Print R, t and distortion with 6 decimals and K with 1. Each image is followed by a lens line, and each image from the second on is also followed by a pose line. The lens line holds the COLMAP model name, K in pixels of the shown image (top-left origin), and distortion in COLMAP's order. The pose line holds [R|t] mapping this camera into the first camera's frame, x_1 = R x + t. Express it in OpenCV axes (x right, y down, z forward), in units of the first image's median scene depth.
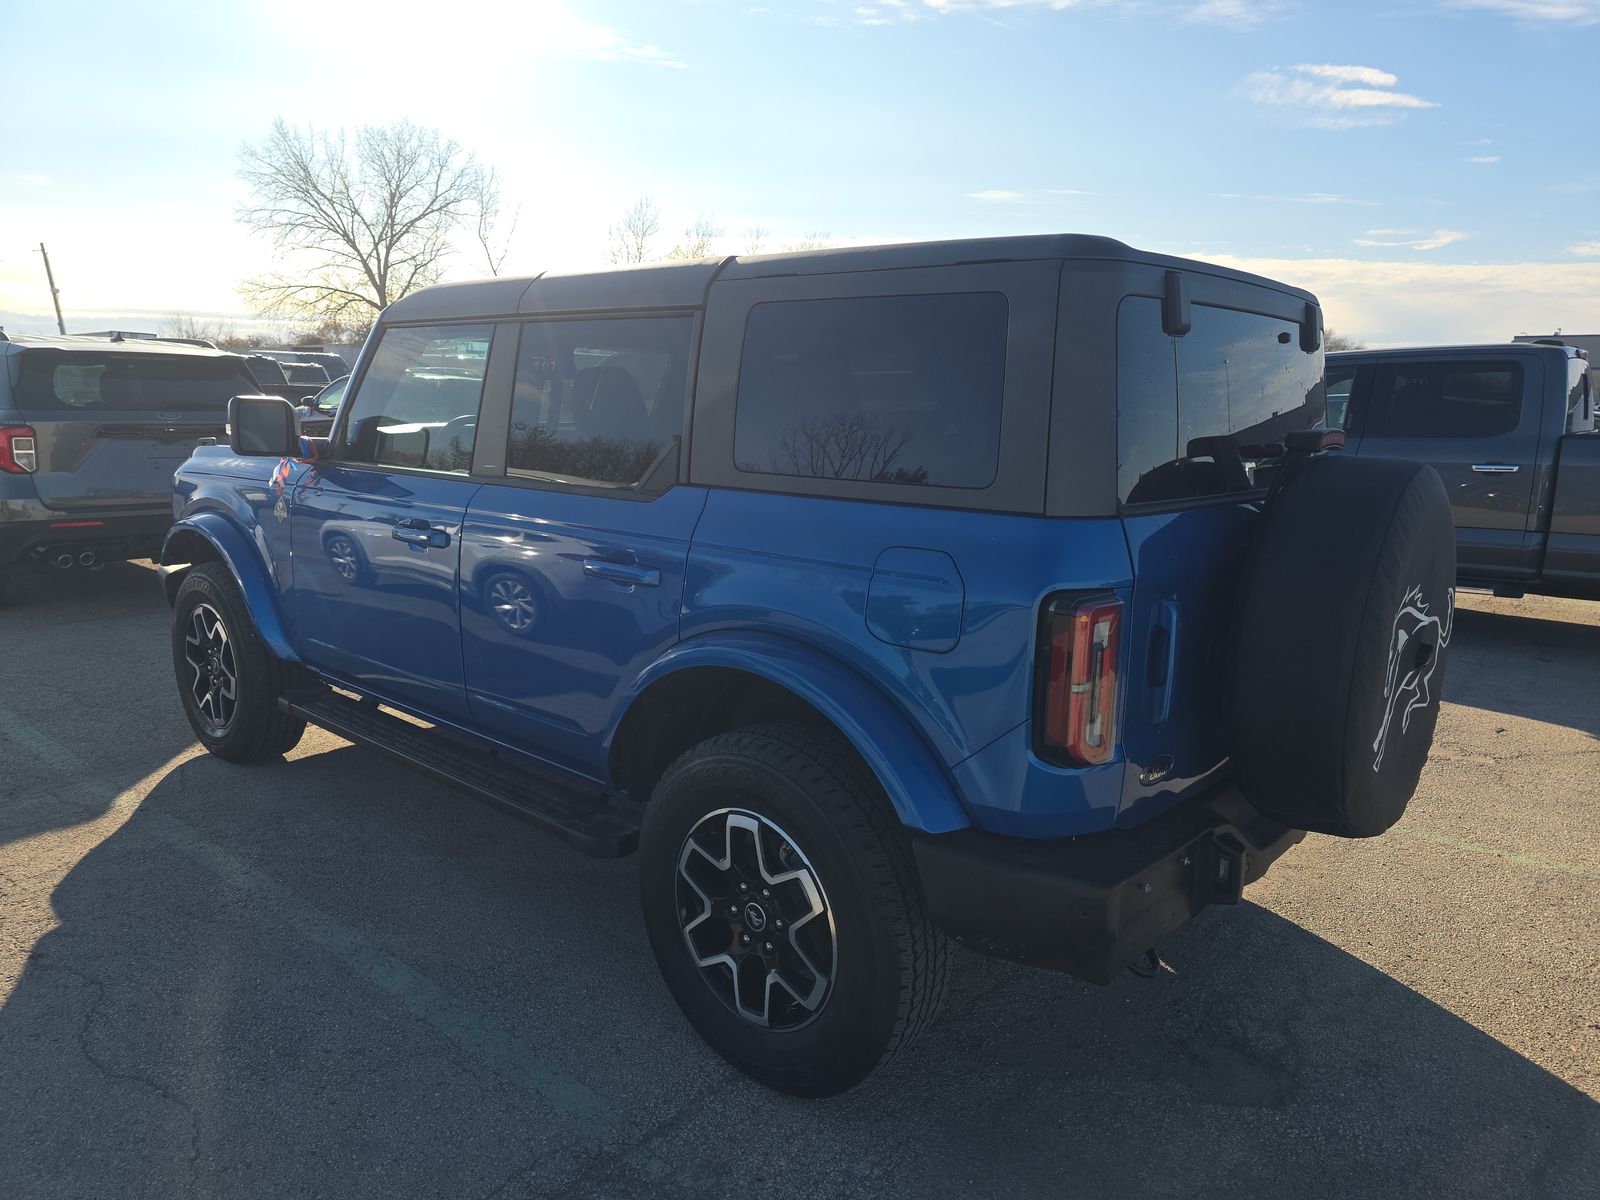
lens RADIAL K [[1146.4, 0, 800.0], [0, 1146.4, 600.0], [0, 0, 1]] dist [0.015213, 0.001365]
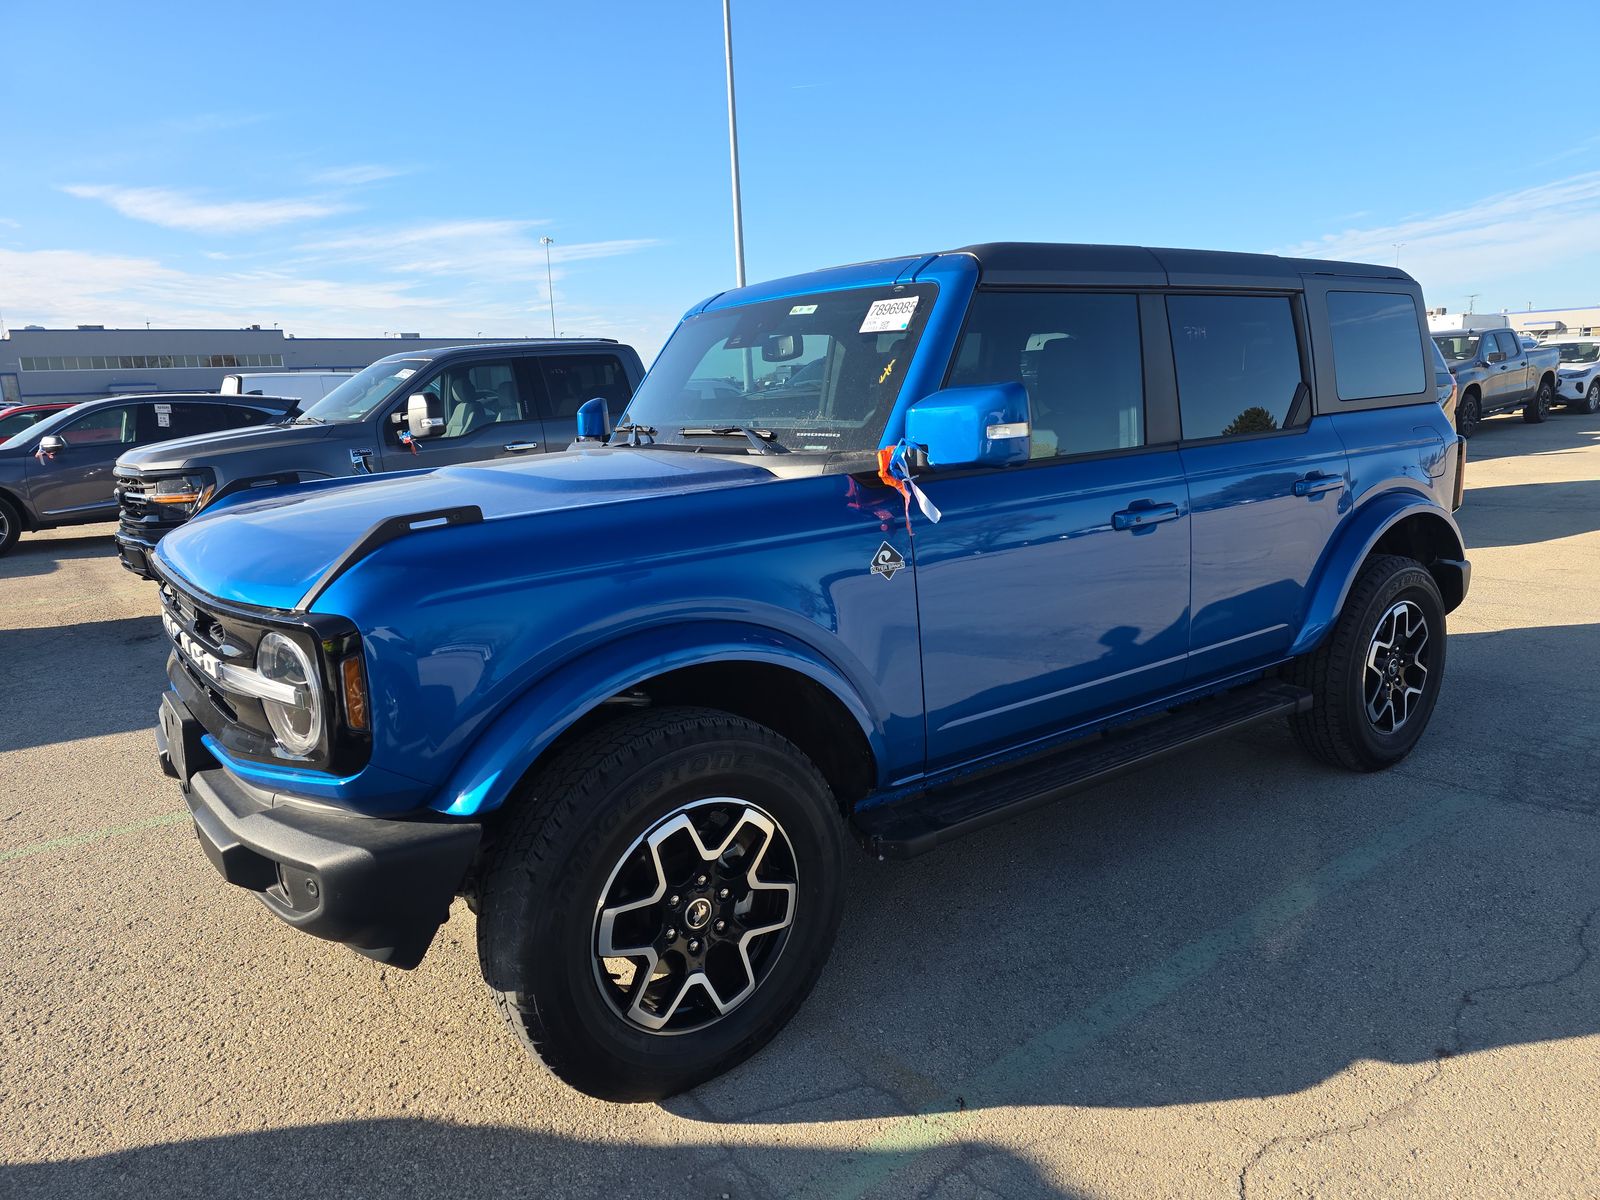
lens RADIAL K [[1110.1, 0, 800.0], [0, 1110.1, 600.0], [0, 0, 1]] dist [0.033486, 0.002592]
pose [[0.196556, -0.290513, 0.936466, -1.048674], [0.174069, 0.950265, 0.258258, -0.234793], [-0.964917, 0.112247, 0.237350, 0.890258]]
